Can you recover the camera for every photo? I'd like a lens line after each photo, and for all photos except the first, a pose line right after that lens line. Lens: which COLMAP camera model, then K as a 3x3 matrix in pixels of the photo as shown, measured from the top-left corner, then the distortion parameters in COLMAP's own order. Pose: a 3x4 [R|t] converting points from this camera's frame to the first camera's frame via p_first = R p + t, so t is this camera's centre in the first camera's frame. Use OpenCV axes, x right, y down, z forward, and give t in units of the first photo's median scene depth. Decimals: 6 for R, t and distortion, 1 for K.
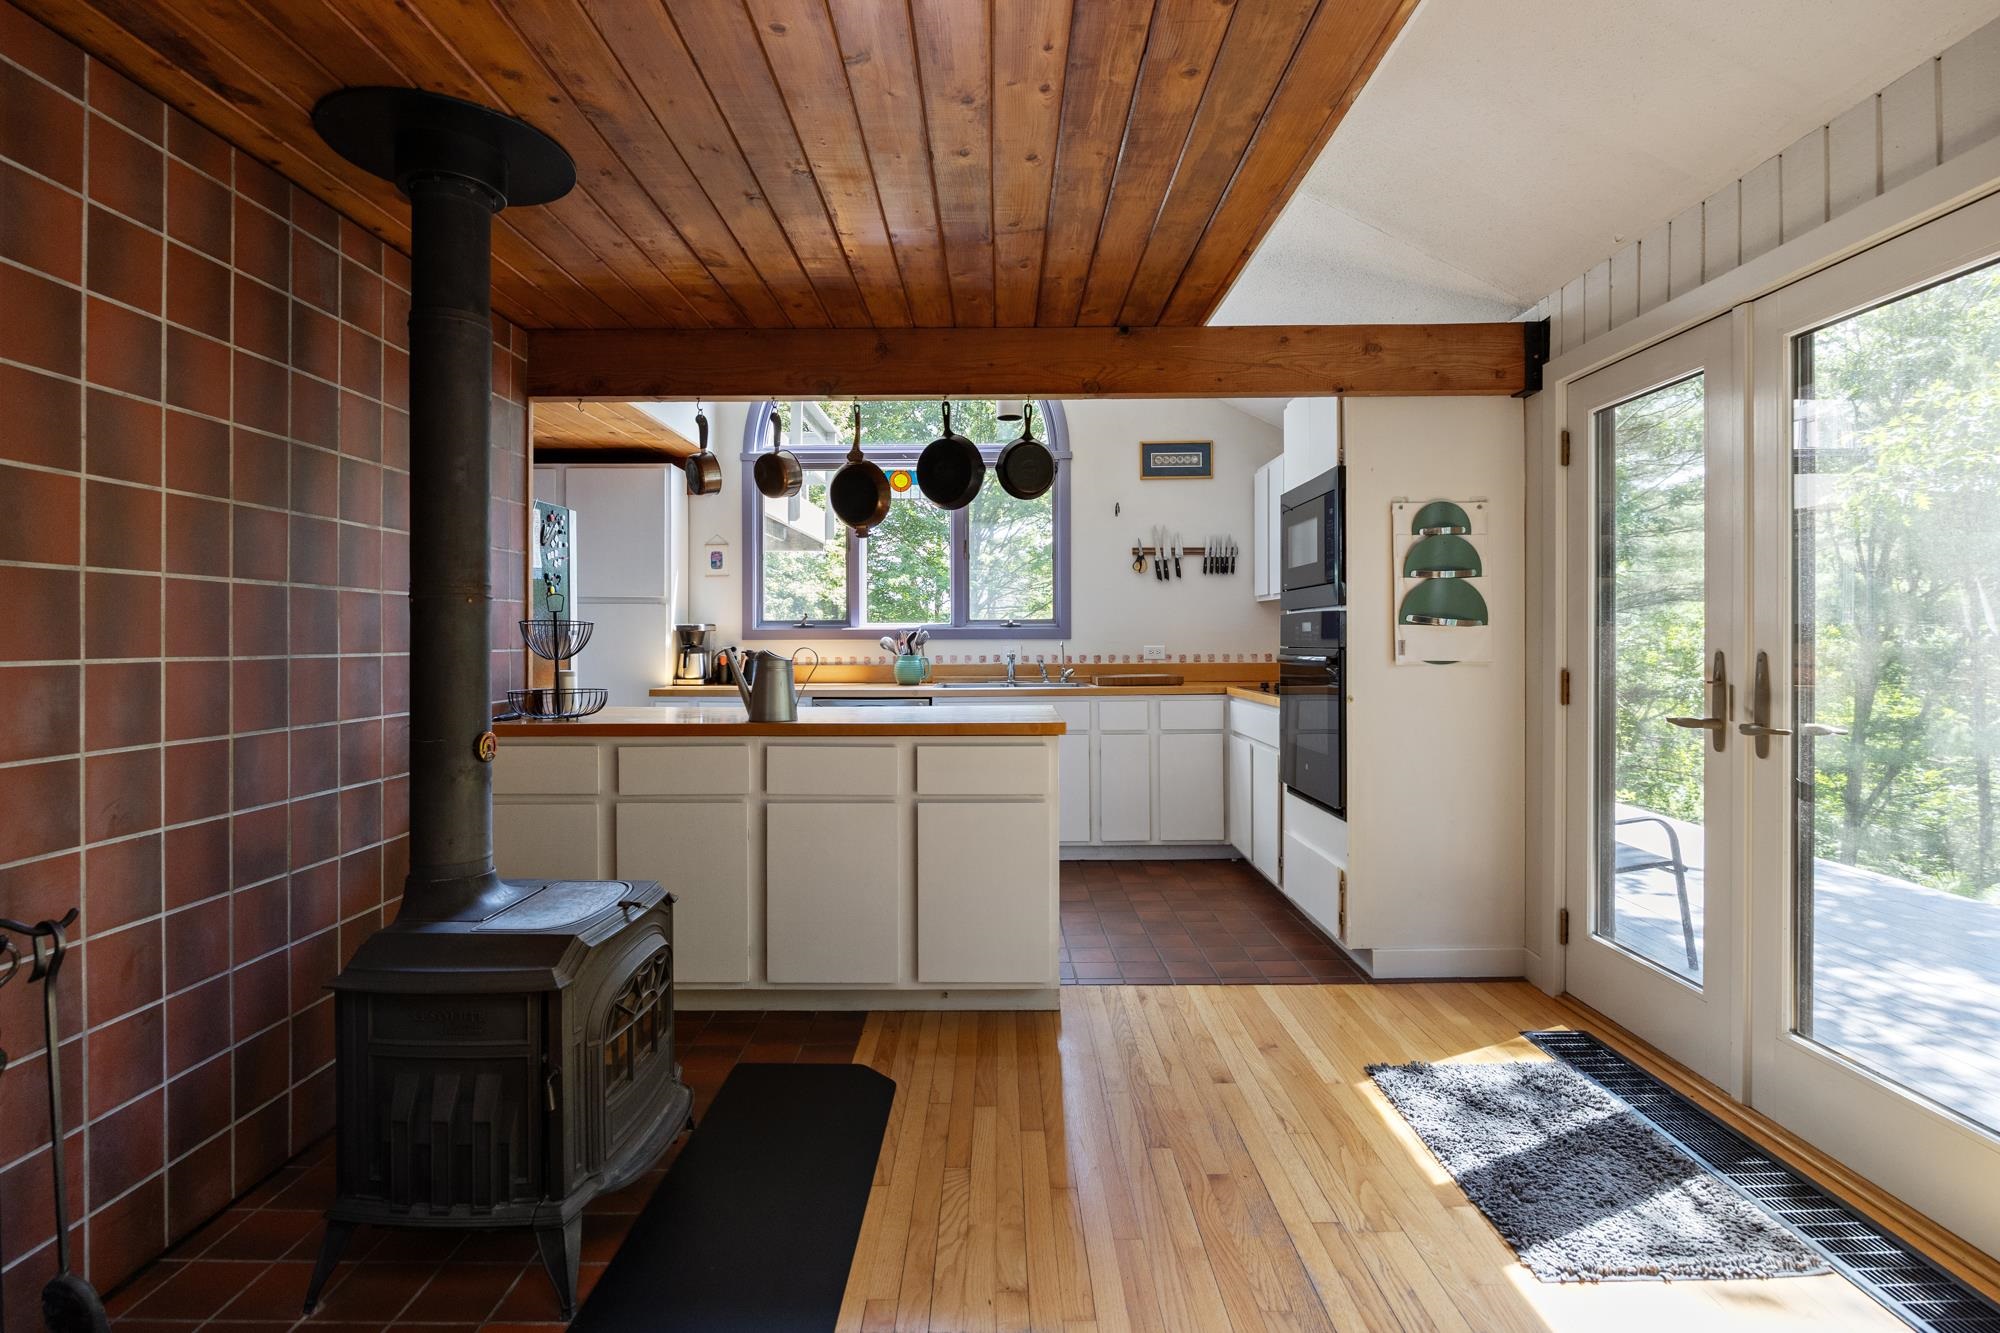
lens RADIAL K [[953.1, 0, 991.2], [0, 953.1, 638.8], [0, 0, 1]] dist [-0.008735, -0.001123]
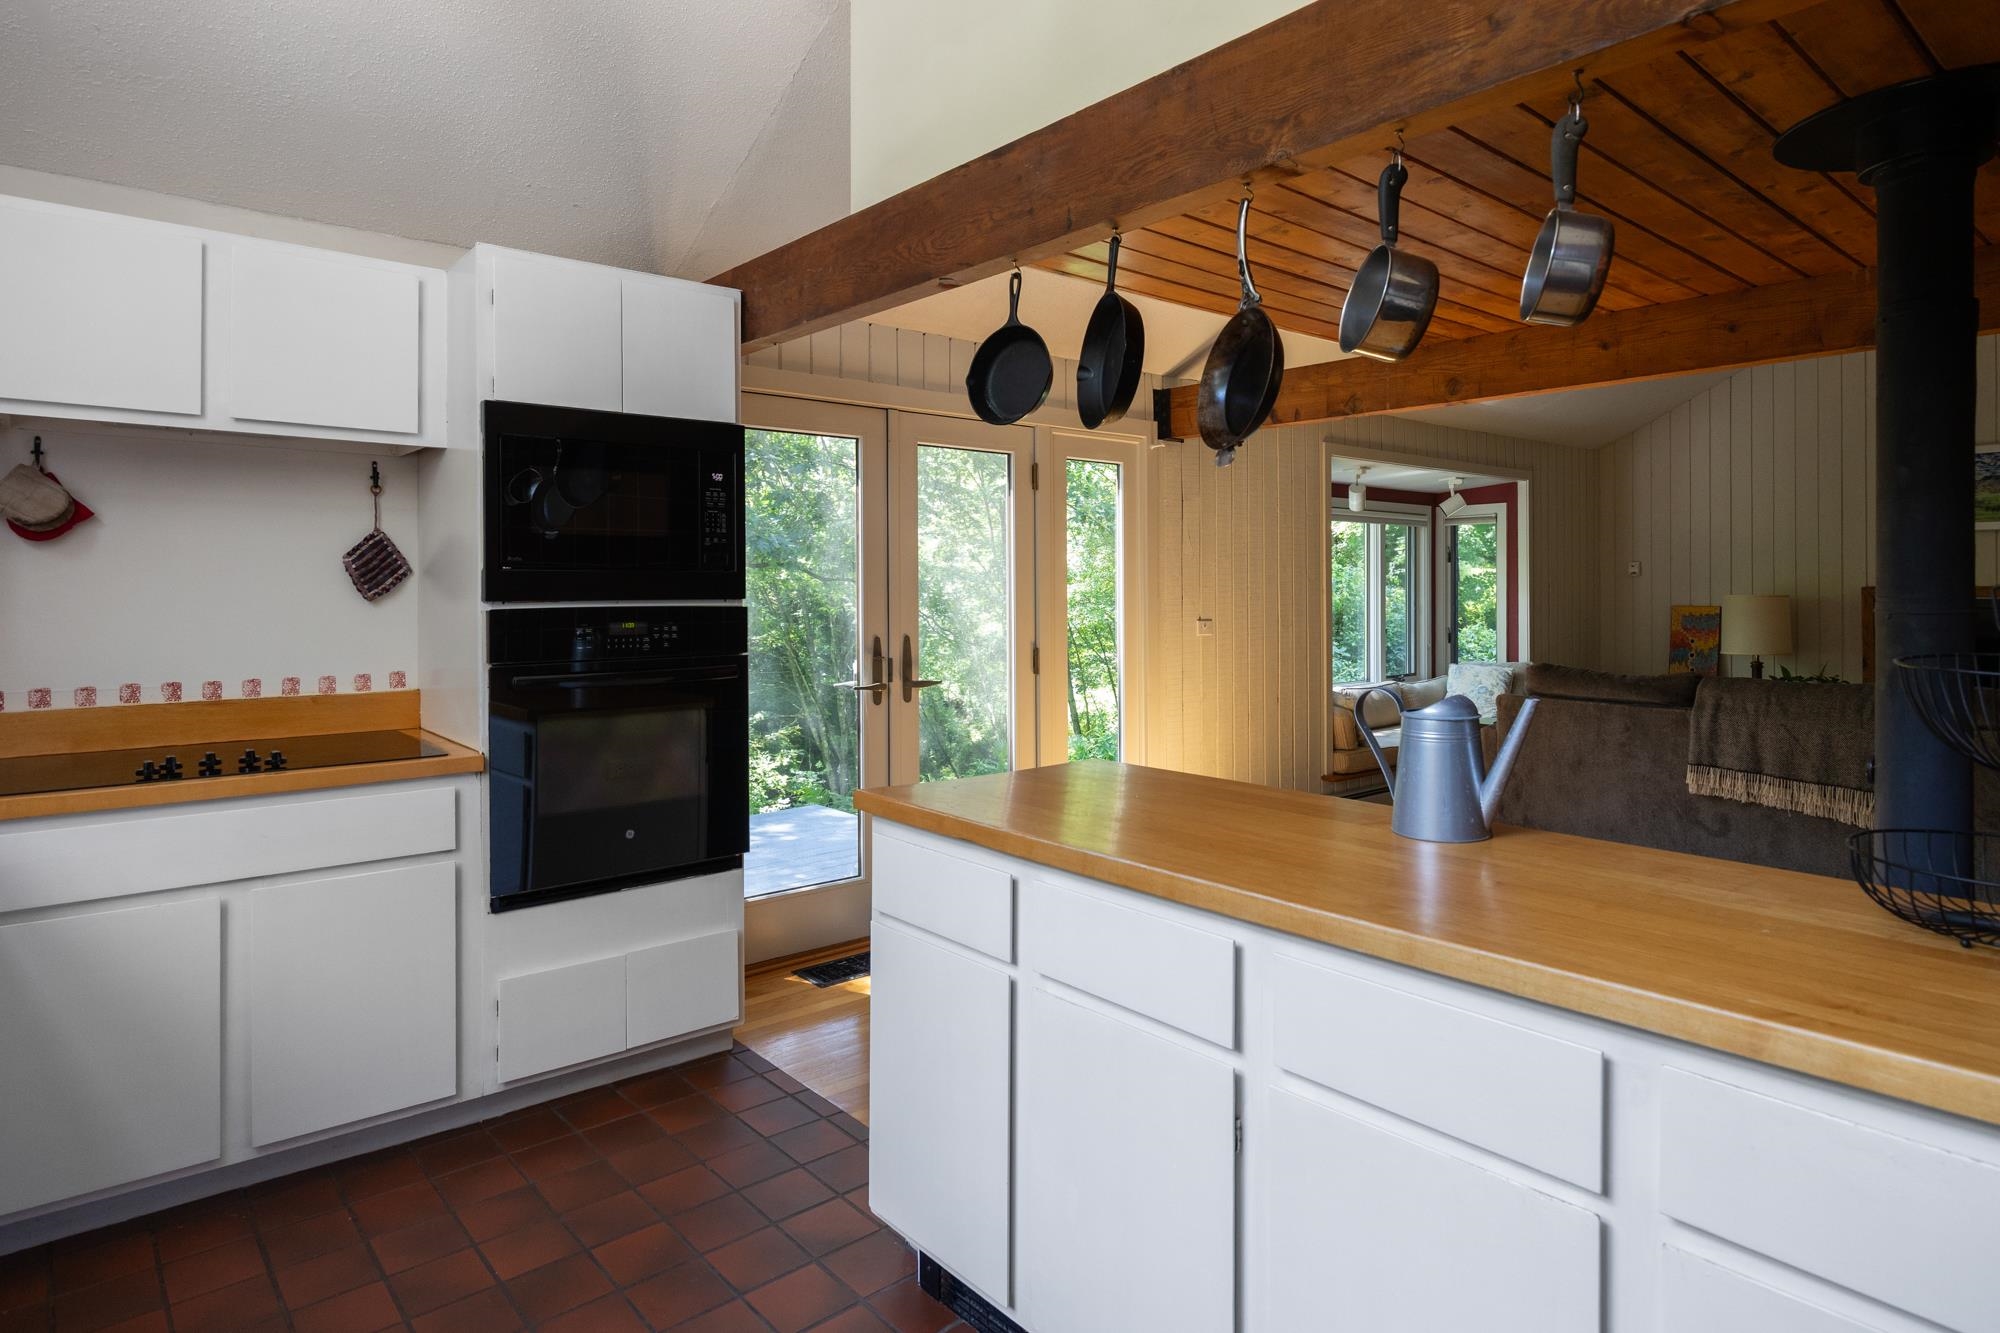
lens RADIAL K [[1122.9, 0, 997.4], [0, 1122.9, 592.5], [0, 0, 1]] dist [-0.002685, -0.002631]
pose [[-0.649274, 0.003091, 0.760548, -0.509961], [0.005031, 0.999987, 0.000231, -0.041679], [-0.760538, 0.003976, -0.649281, 1.500101]]
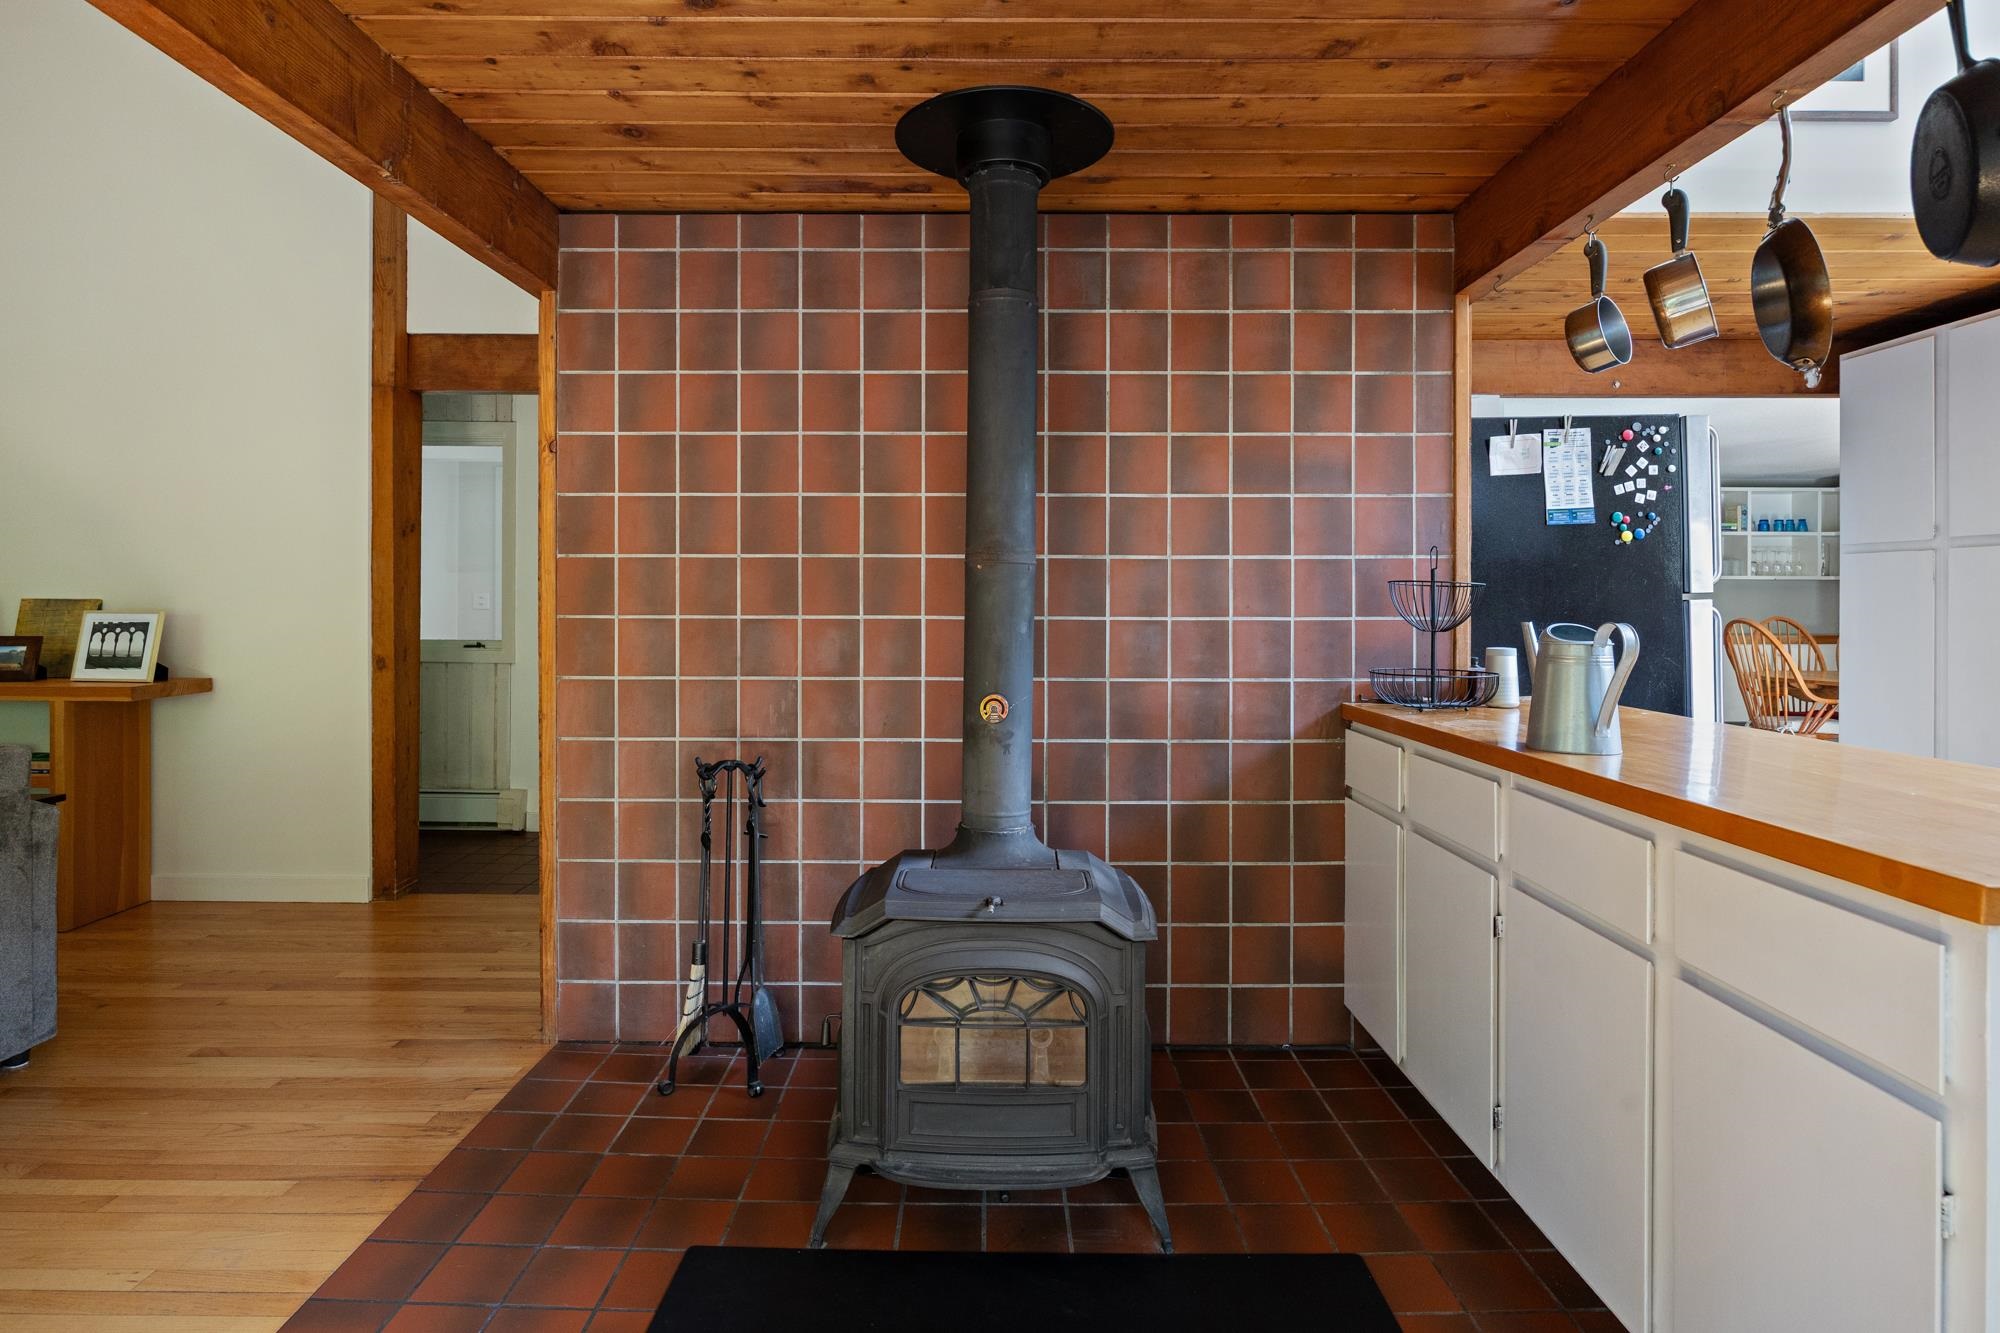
lens RADIAL K [[1047.3, 0, 989.8], [0, 1047.3, 606.0], [0, 0, 1]] dist [-0.005667, -0.002475]
pose [[0.001842, 0.006277, -0.999979, 0.373857], [-0.004415, 0.999971, 0.006269, -0.002682], [0.999989, 0.004404, 0.001870, 0.622110]]
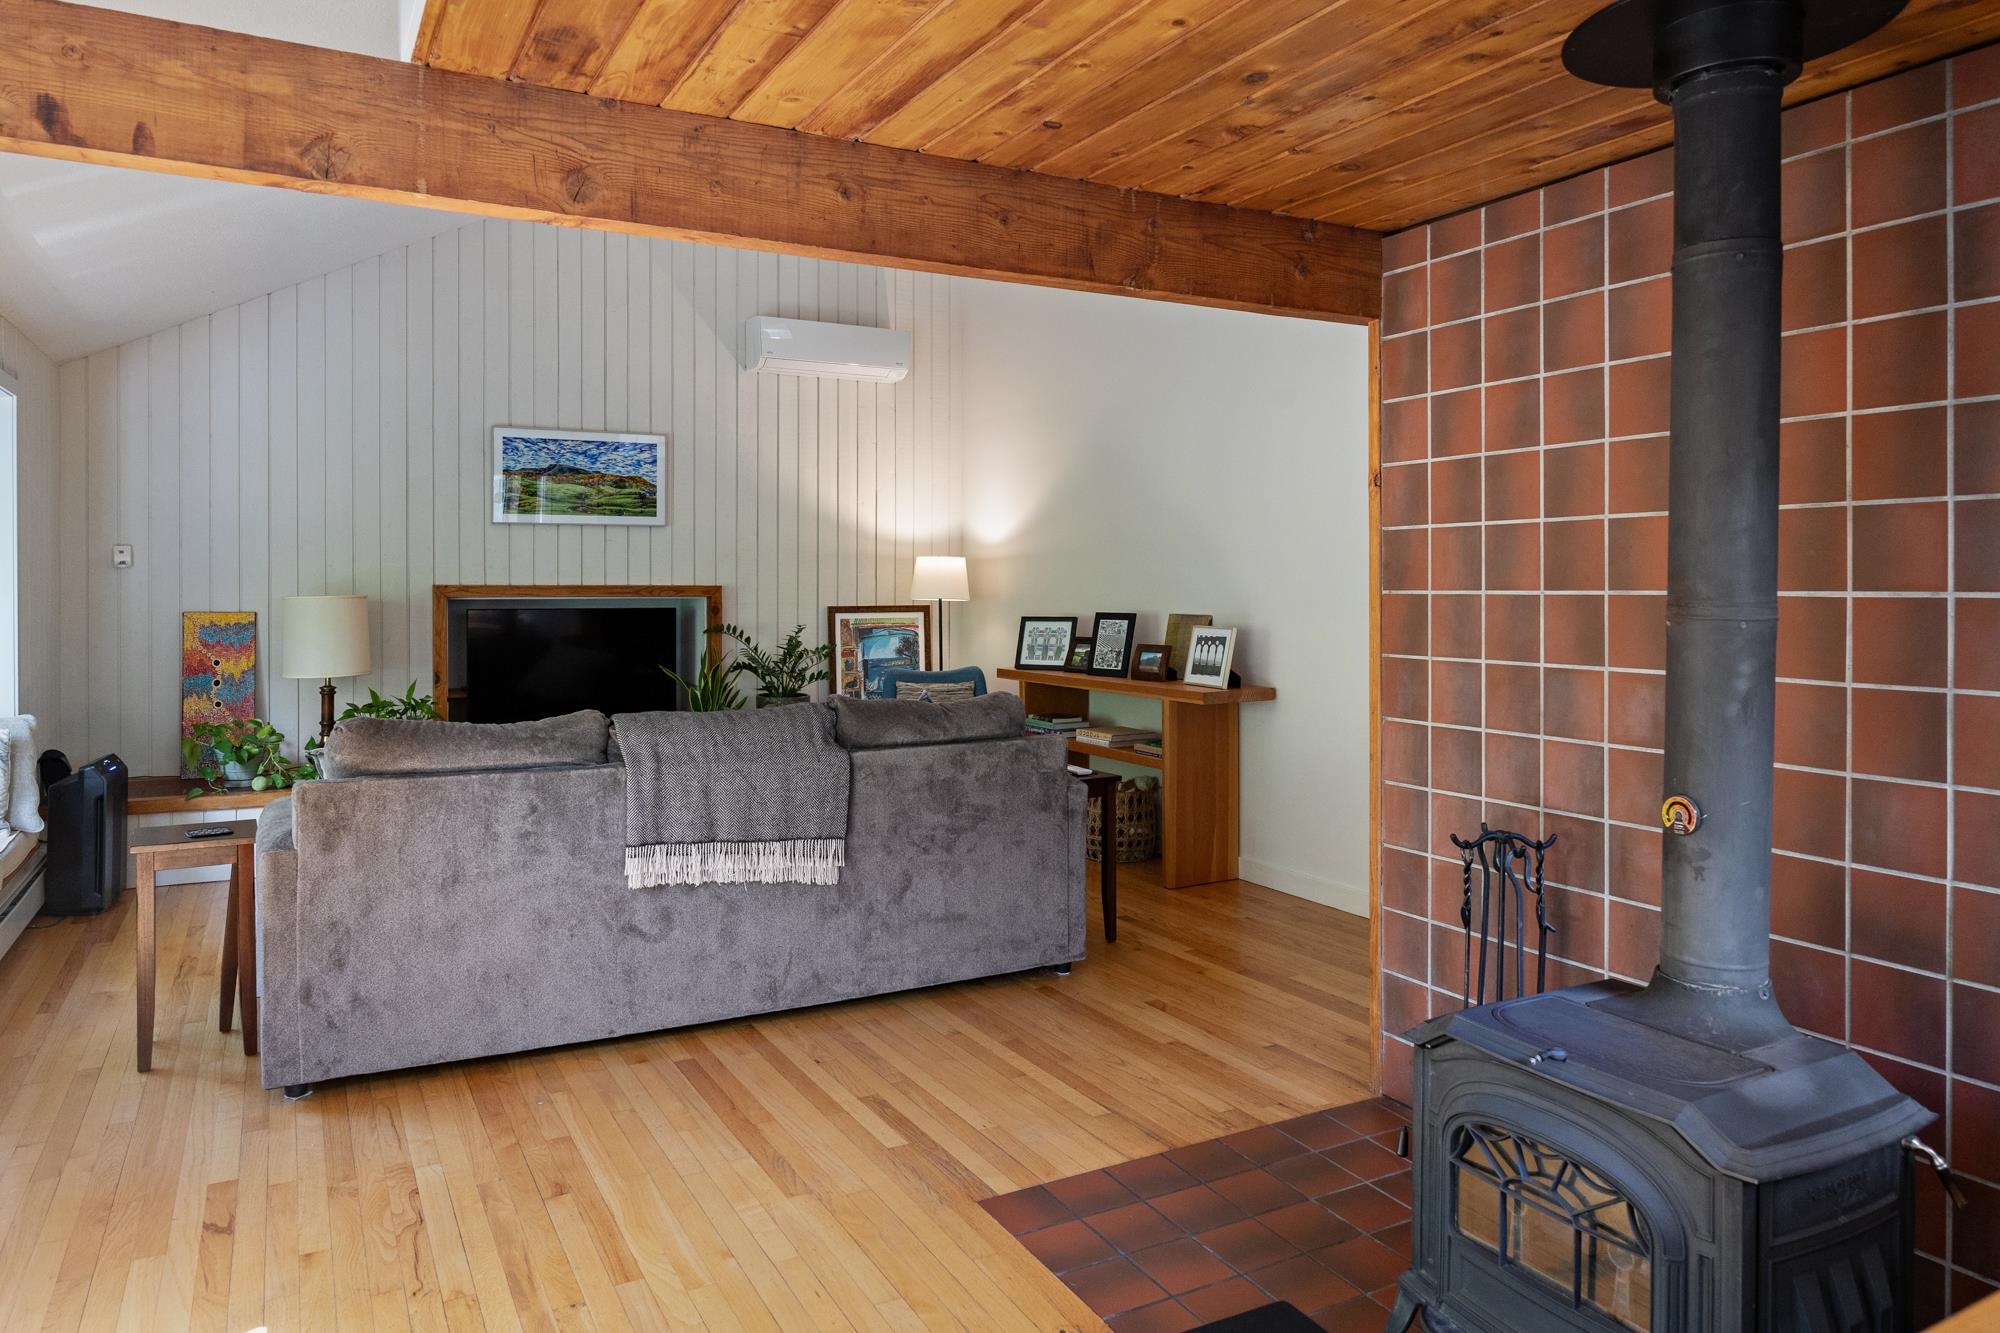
lens RADIAL K [[1300.6, 0, 980.4], [0, 1300.6, 592.4], [0, 0, 1]] dist [-0.008282, 0.004193]
pose [[-0.879753, 0.006192, -0.475391, 0.283940], [0.002828, 0.999966, 0.007790, -0.046536], [0.475423, 0.005509, -0.879740, 1.030260]]
